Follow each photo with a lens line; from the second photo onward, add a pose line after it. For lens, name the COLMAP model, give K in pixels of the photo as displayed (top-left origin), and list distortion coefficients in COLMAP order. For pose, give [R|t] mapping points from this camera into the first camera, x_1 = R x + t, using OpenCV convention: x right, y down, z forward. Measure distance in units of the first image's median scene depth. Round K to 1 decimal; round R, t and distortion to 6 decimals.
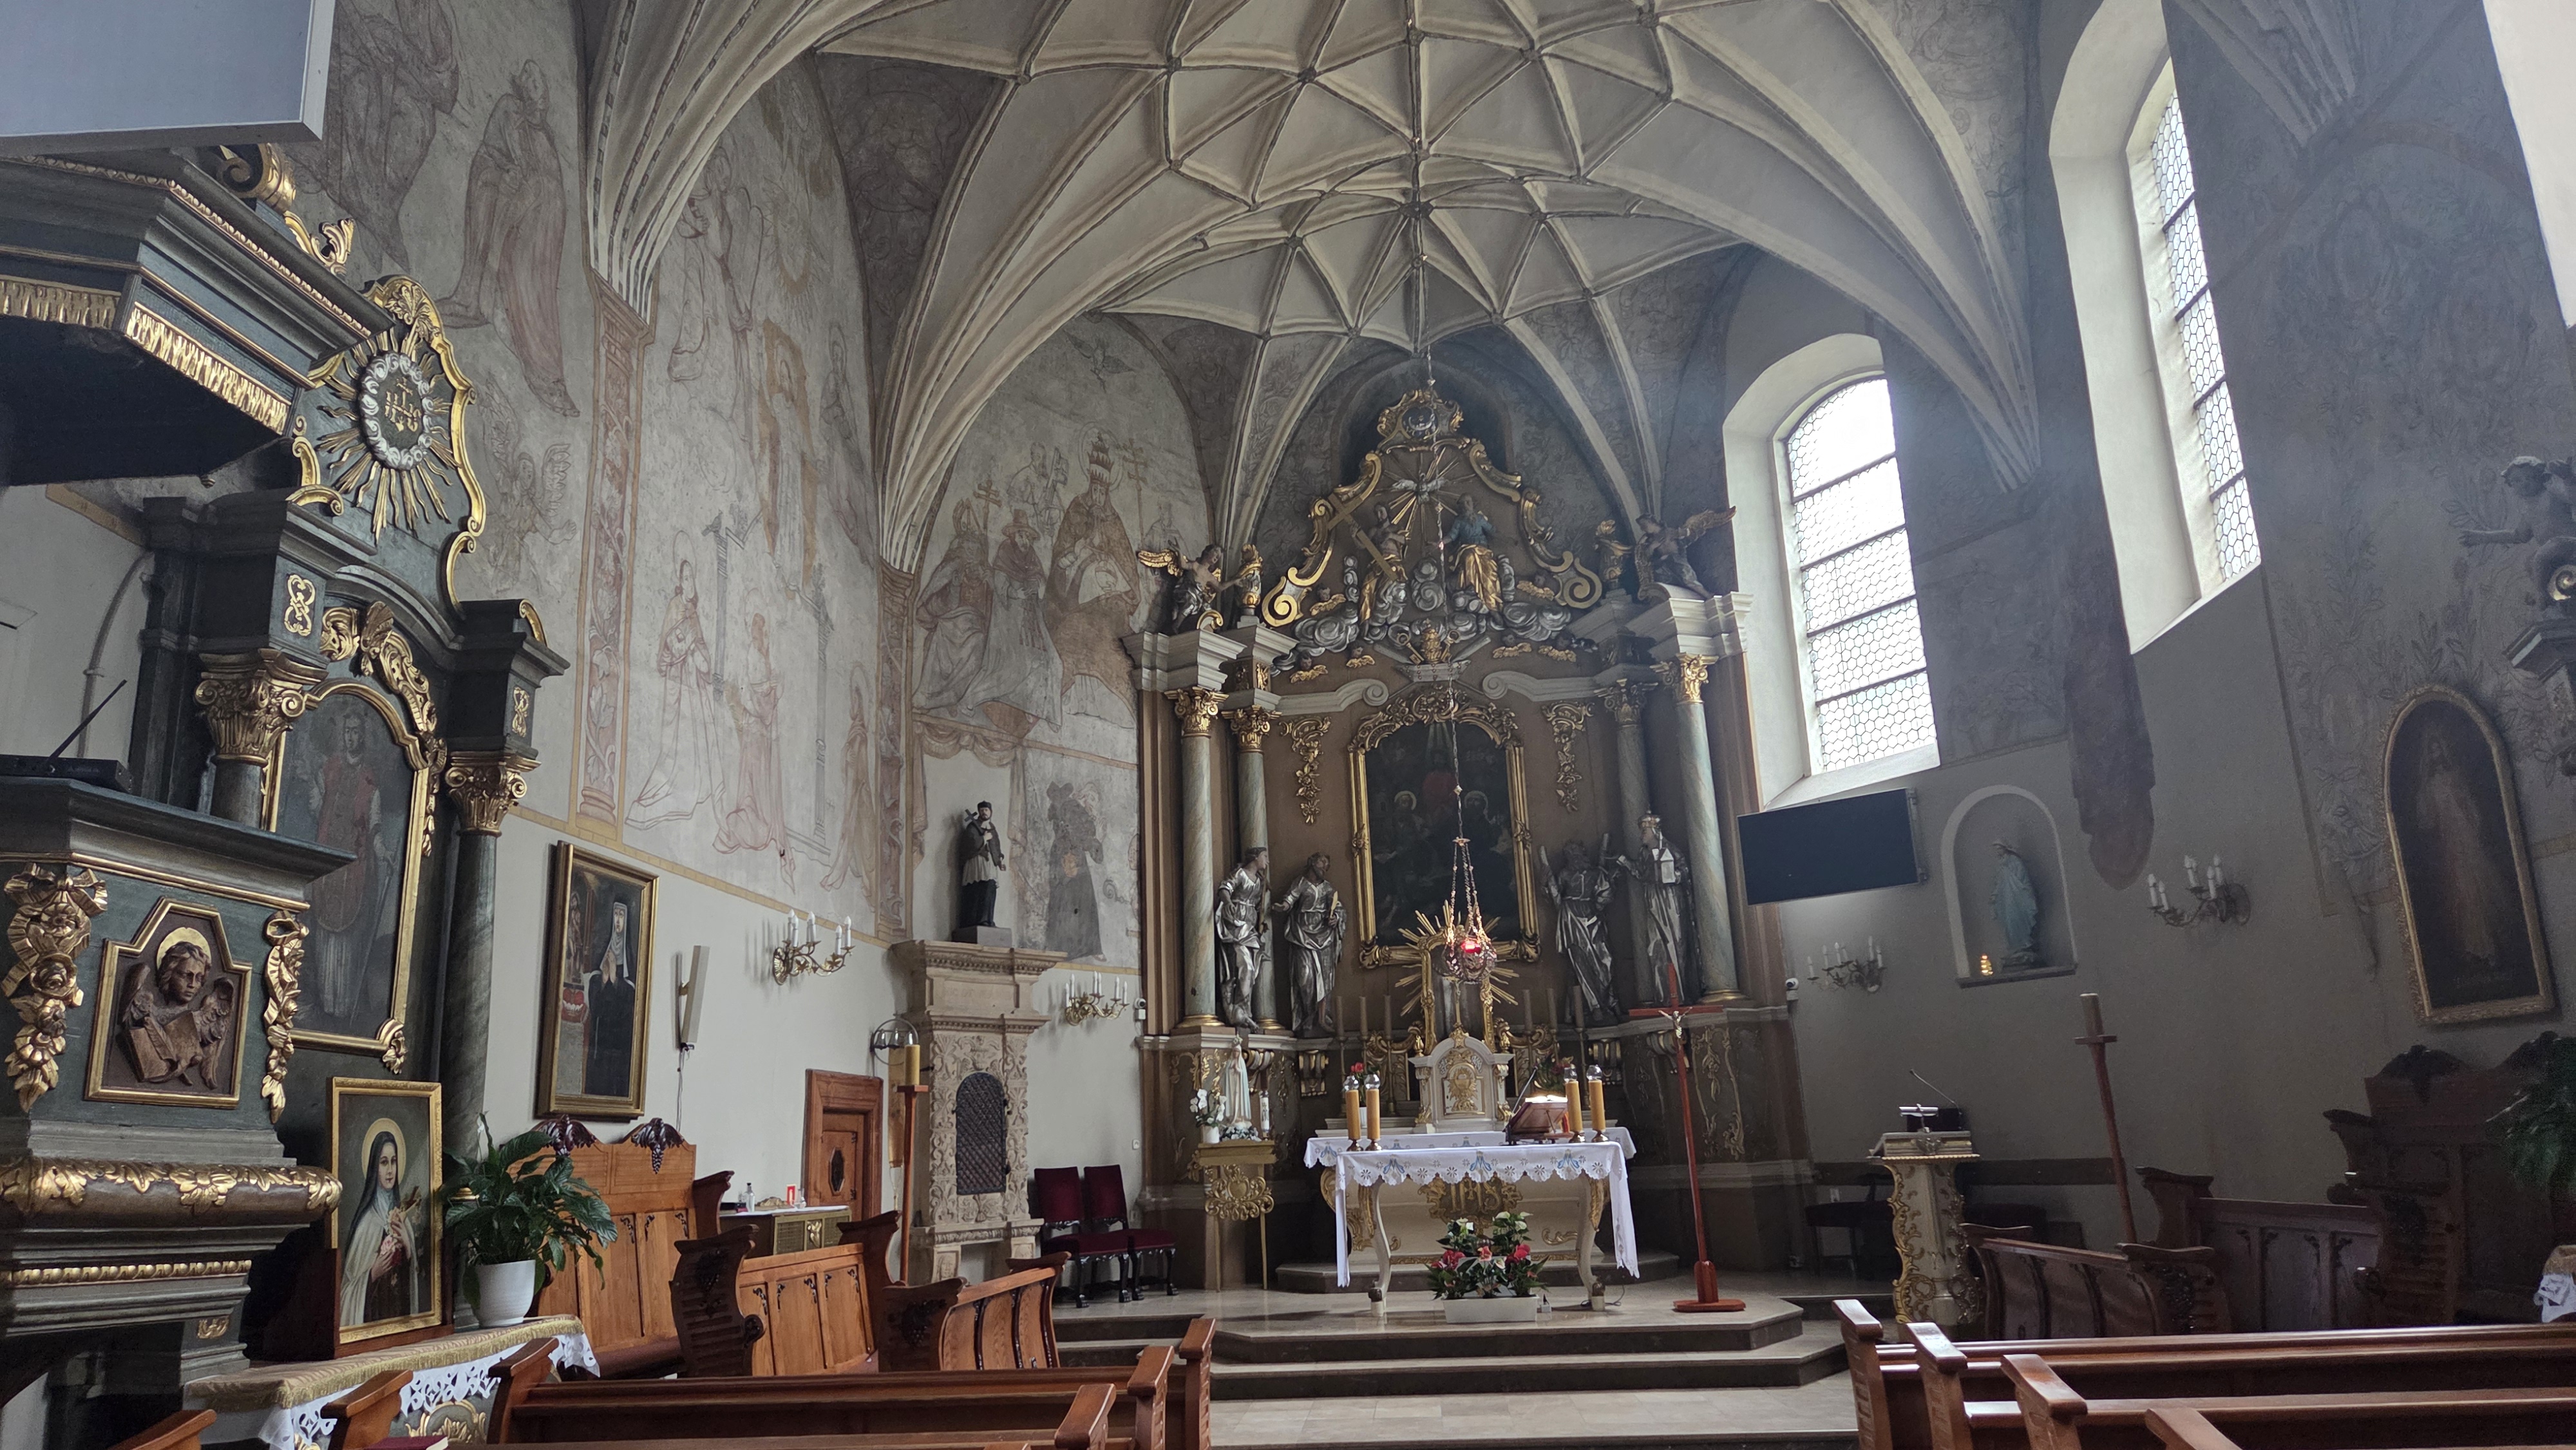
lens RADIAL K [[1699.2, 0, 1251.8], [0, 1699.2, 723.6], [0, 0, 1]] dist [0.082209, -0.068482]
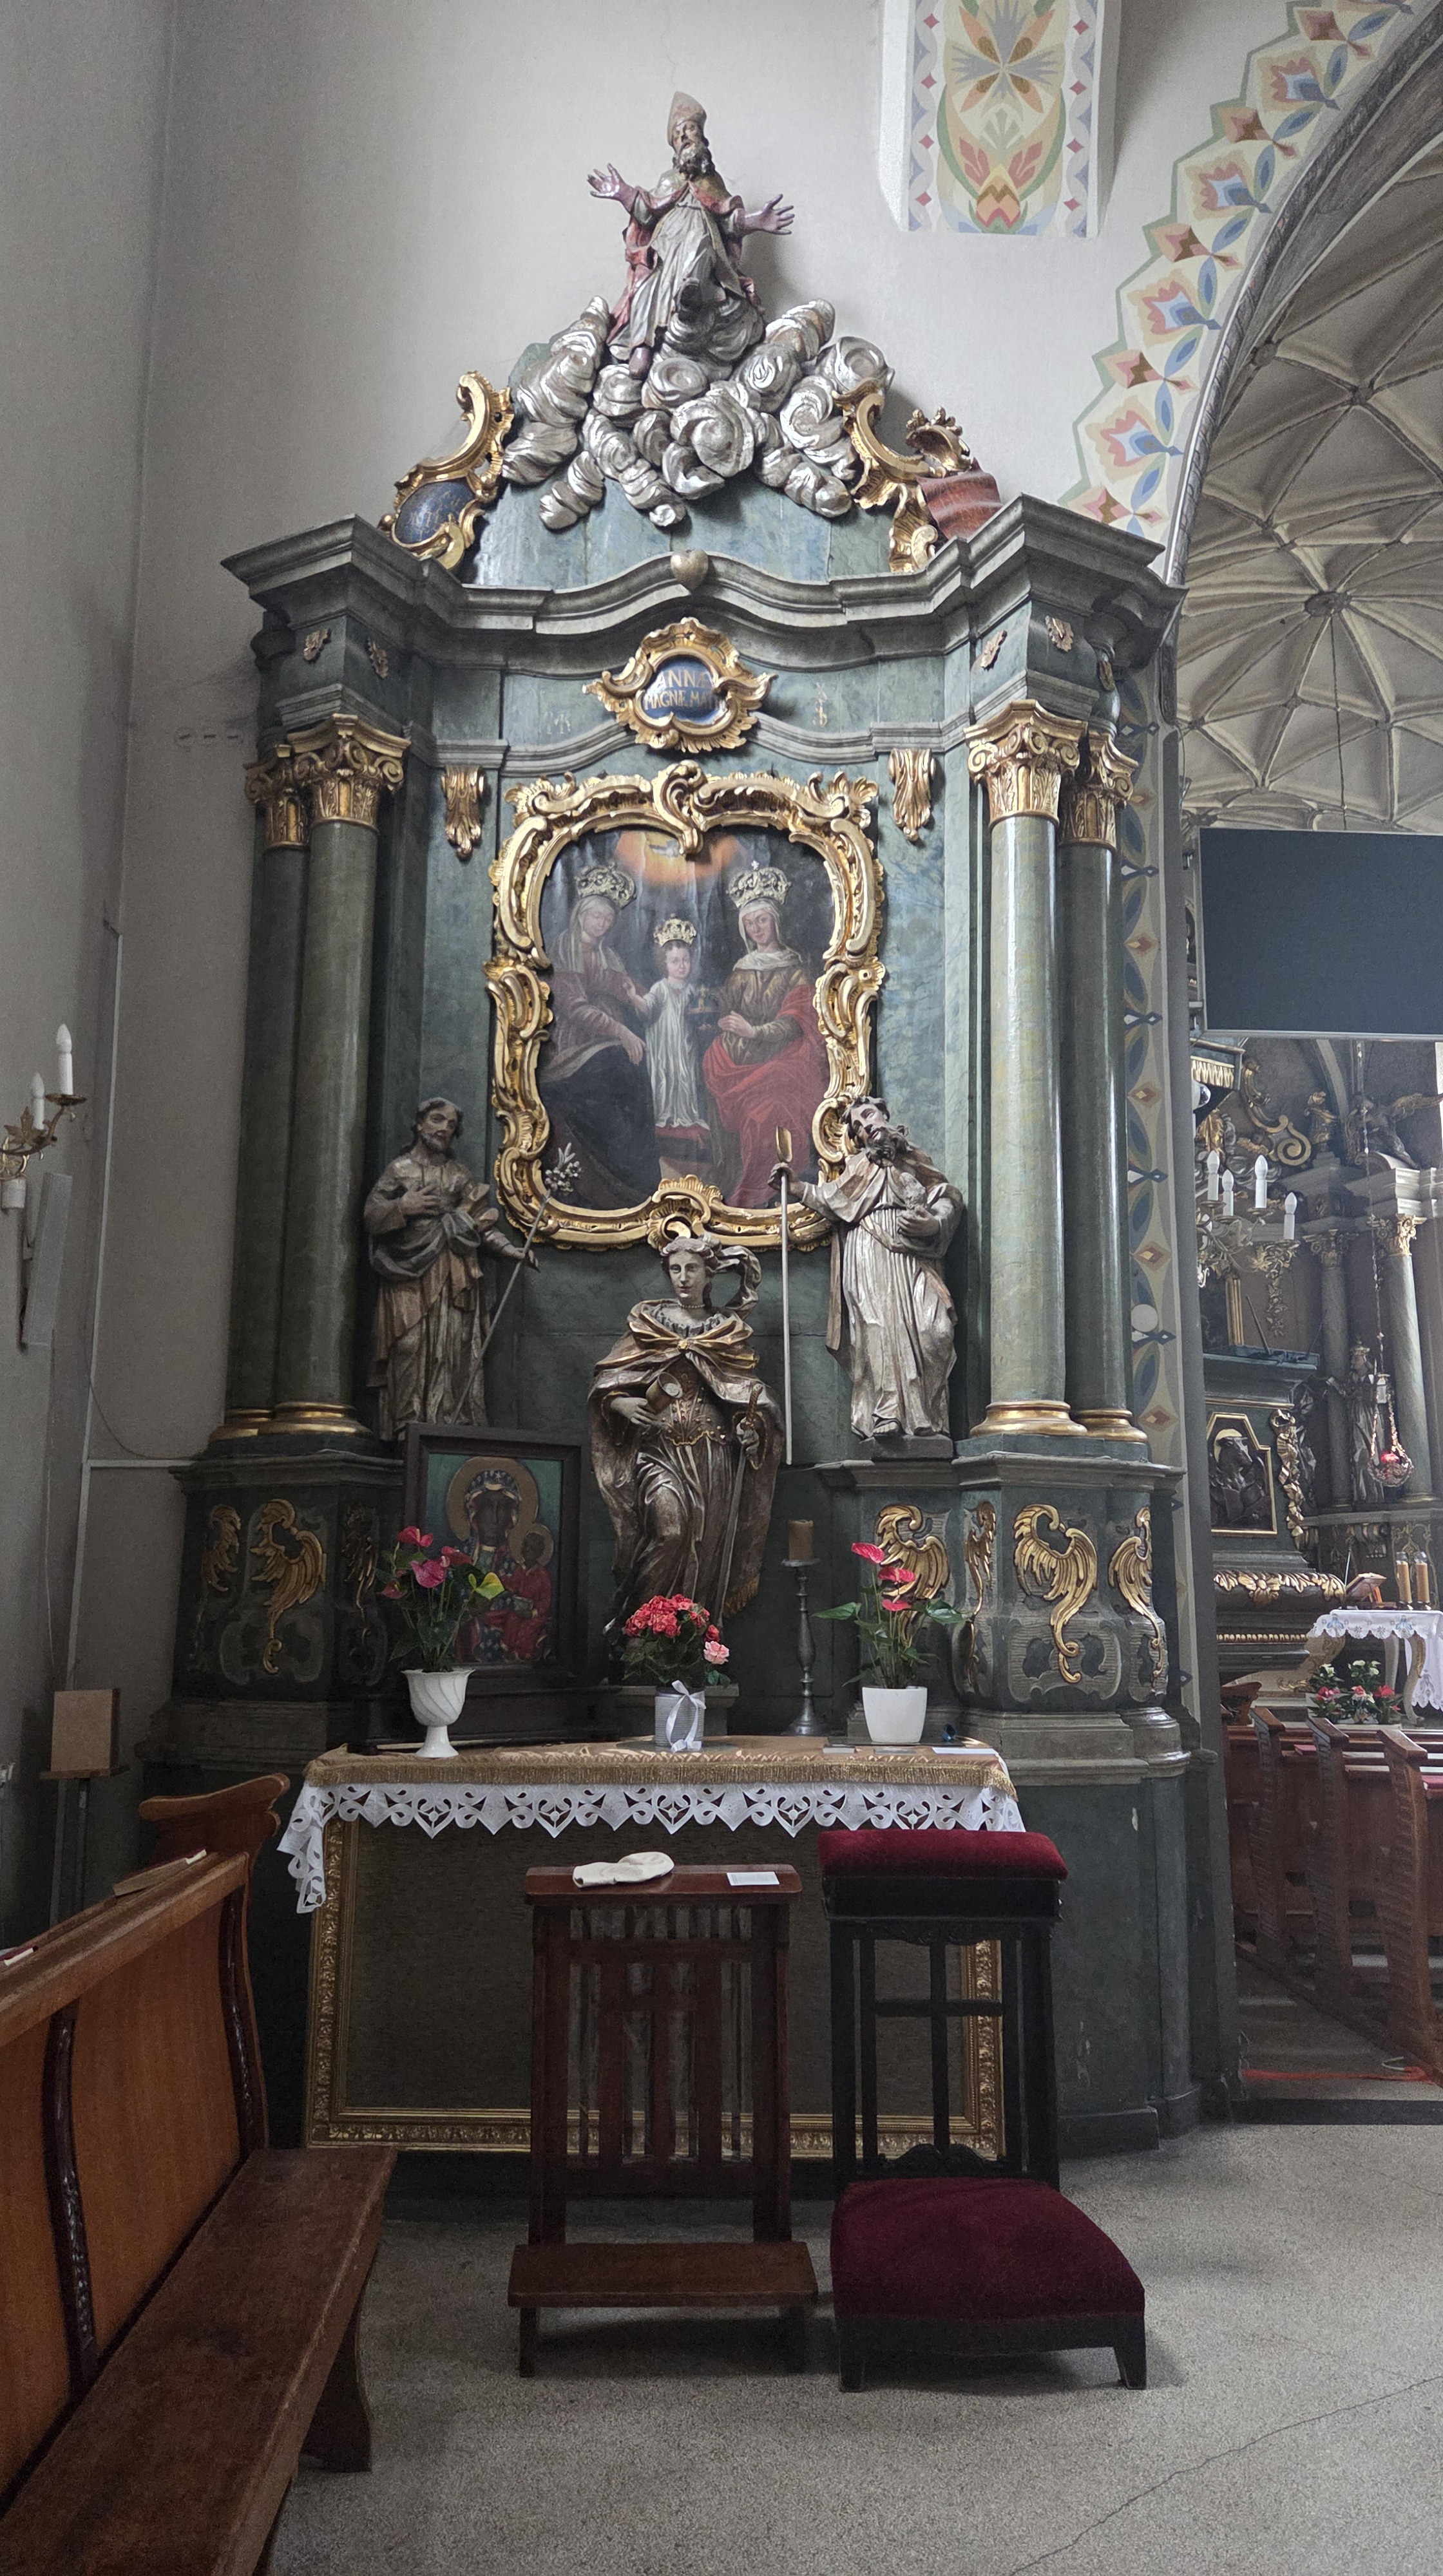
lens RADIAL K [[1699.7, 0, 721.5], [0, 1699.7, 1288.0], [0, 0, 1]] dist [0.082209, -0.068482]
pose [[0.994750, 0.065604, 0.078541, -0.307118], [-0.069881, 0.996146, 0.052998, -0.019320], [-0.074762, -0.058209, 0.995501, -0.169931]]
